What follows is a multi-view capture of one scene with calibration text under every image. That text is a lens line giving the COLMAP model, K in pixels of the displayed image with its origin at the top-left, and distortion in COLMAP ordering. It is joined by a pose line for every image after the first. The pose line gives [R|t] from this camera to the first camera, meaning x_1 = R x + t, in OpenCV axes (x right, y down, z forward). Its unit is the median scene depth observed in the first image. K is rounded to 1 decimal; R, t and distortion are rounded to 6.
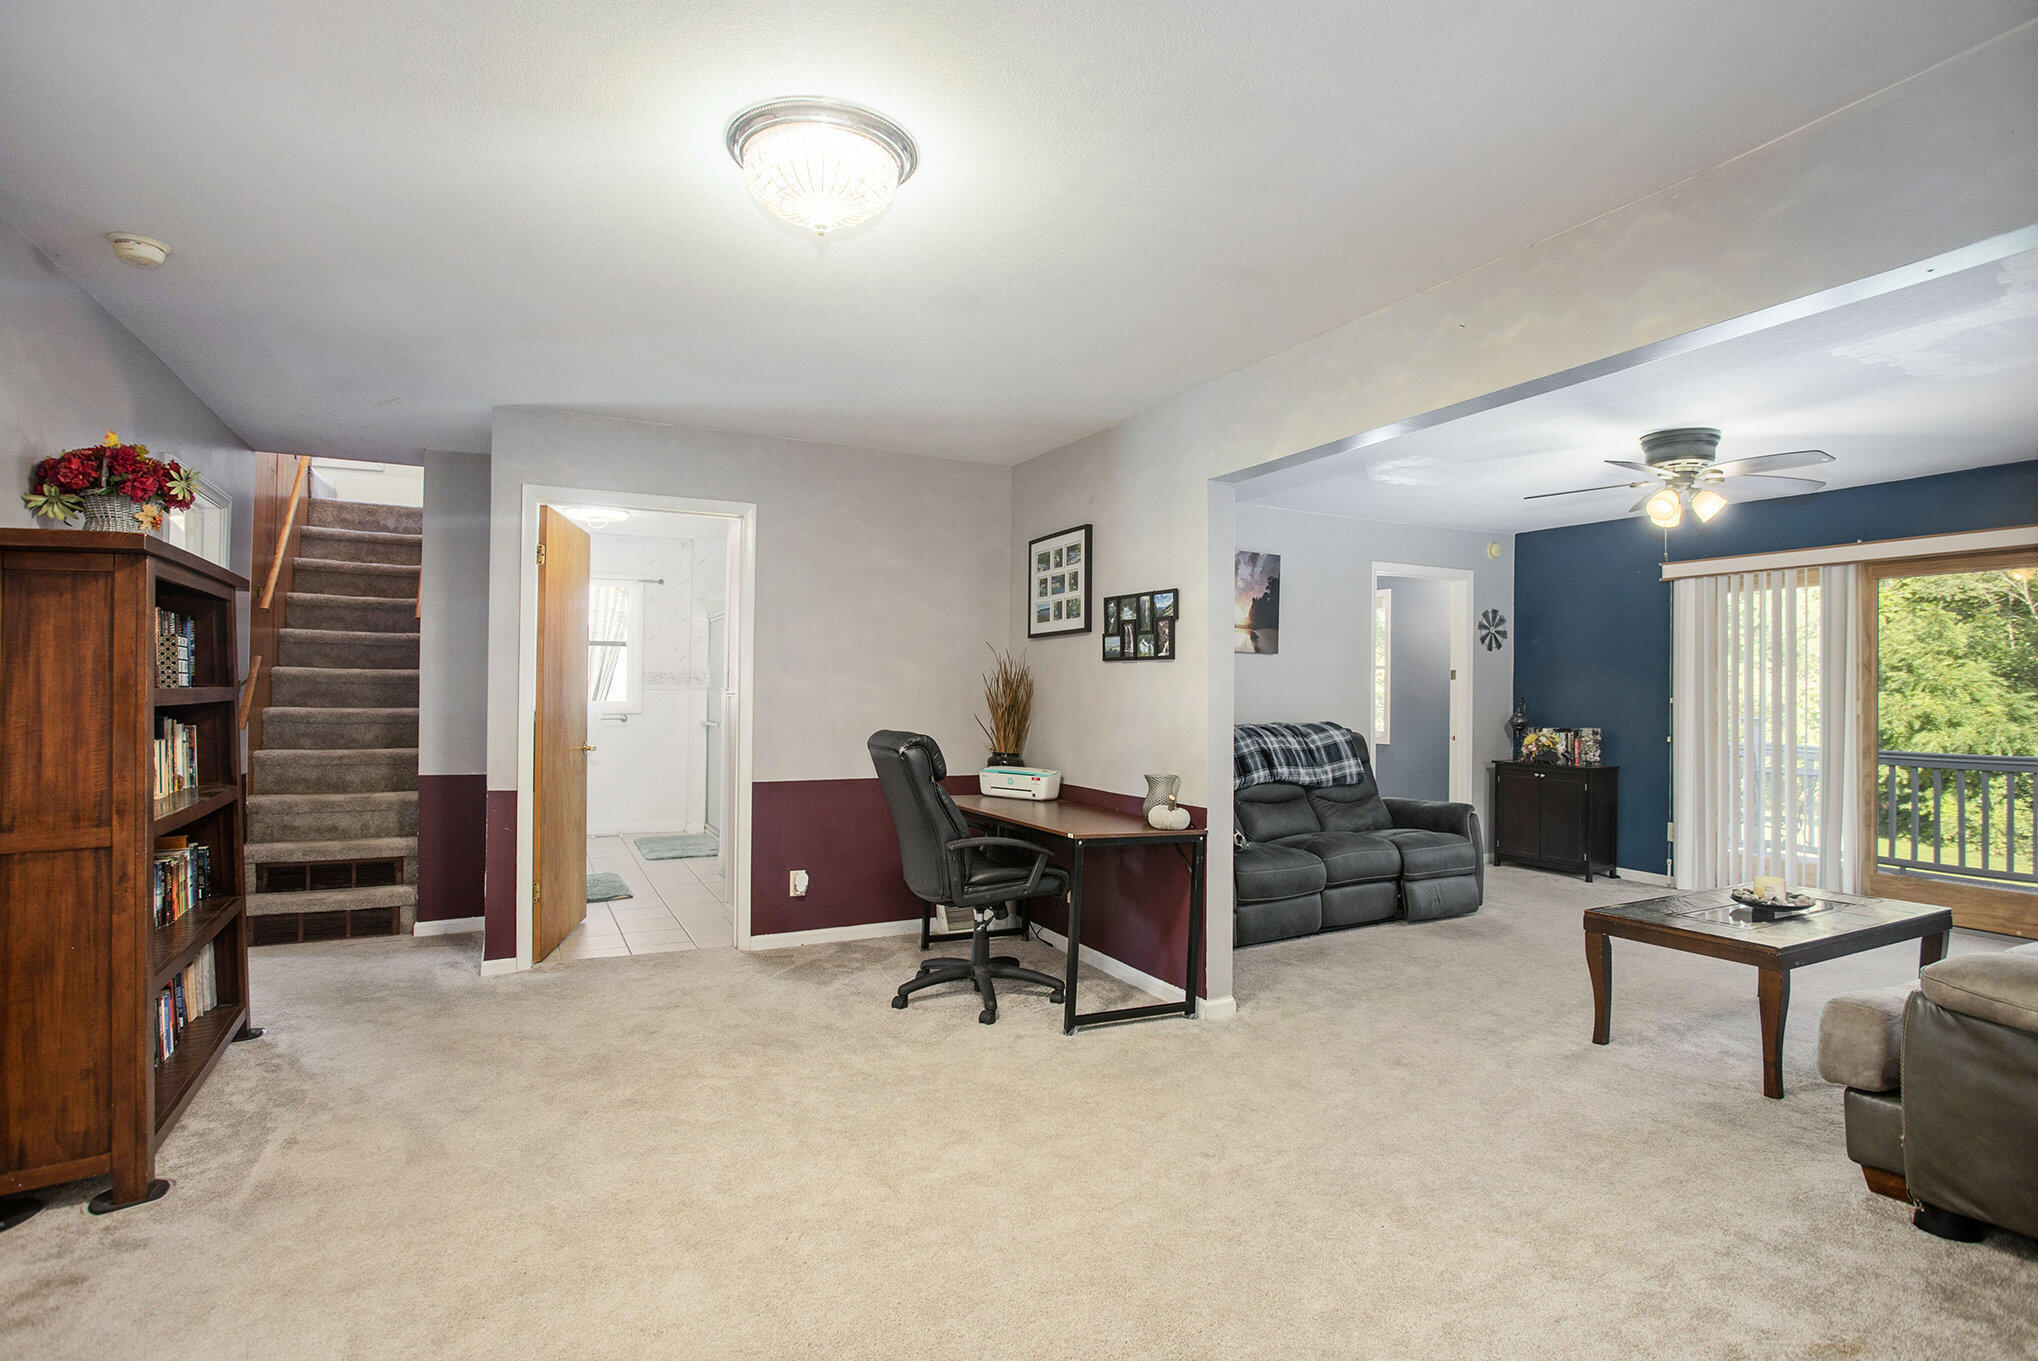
lens RADIAL K [[1227.7, 0, 1019.0], [0, 1227.7, 680.5], [0, 0, 1]] dist [-0.063285, 0.096320]
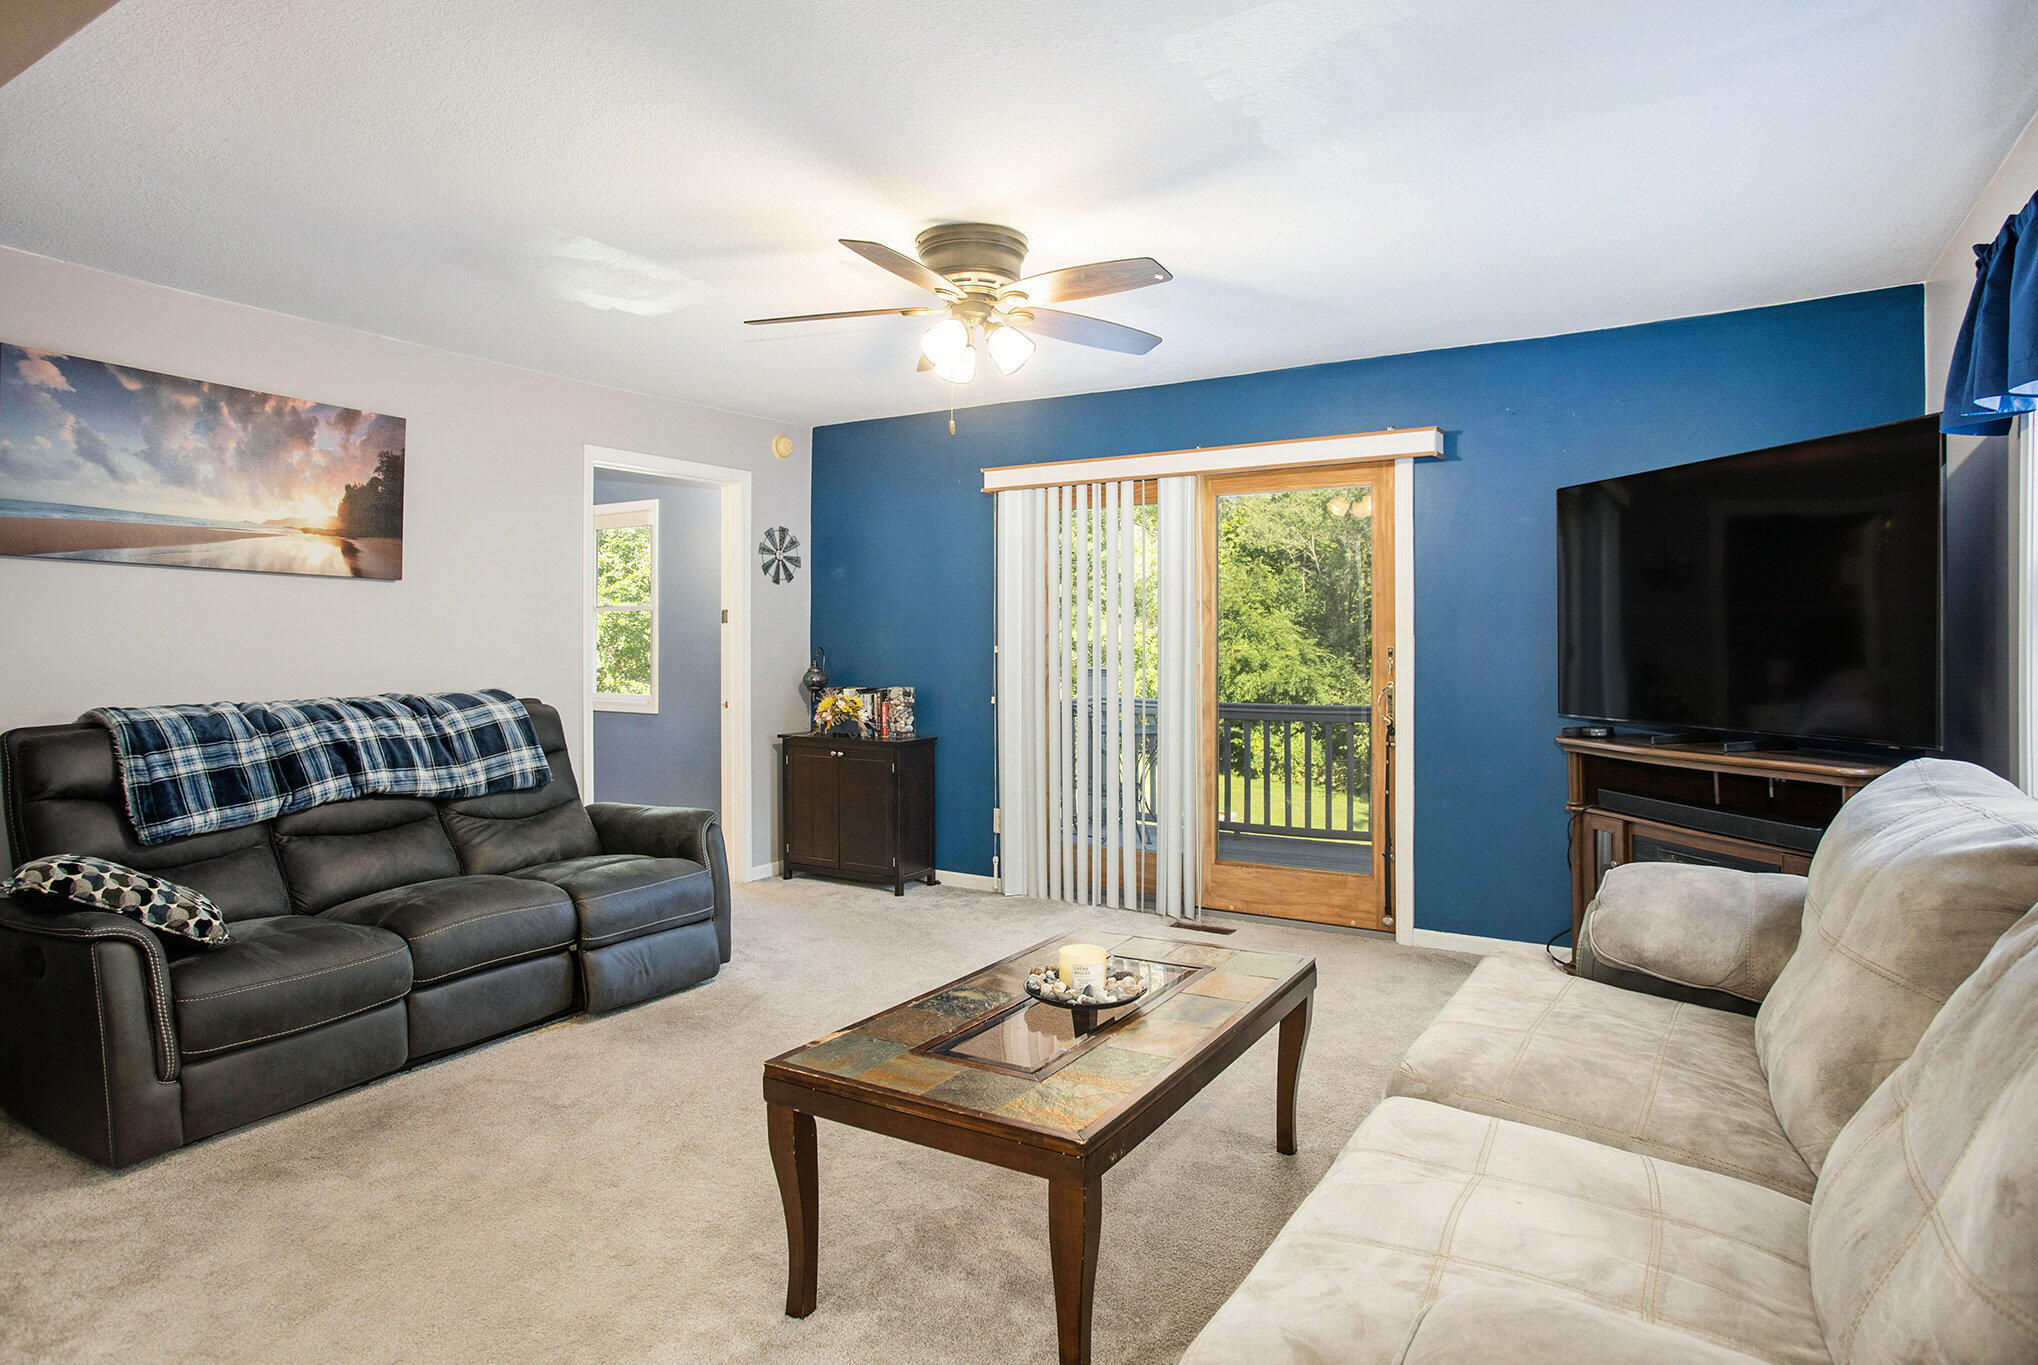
lens RADIAL K [[1150.8, 0, 1014.7], [0, 1150.8, 627.1], [0, 0, 1]] dist [0.055271, 0.000401]
pose [[0.900539, -0.002421, 0.434769, 0.238765], [0.004544, 0.999982, -0.003842, 0.005459], [-0.434752, 0.005436, 0.900534, 0.352086]]
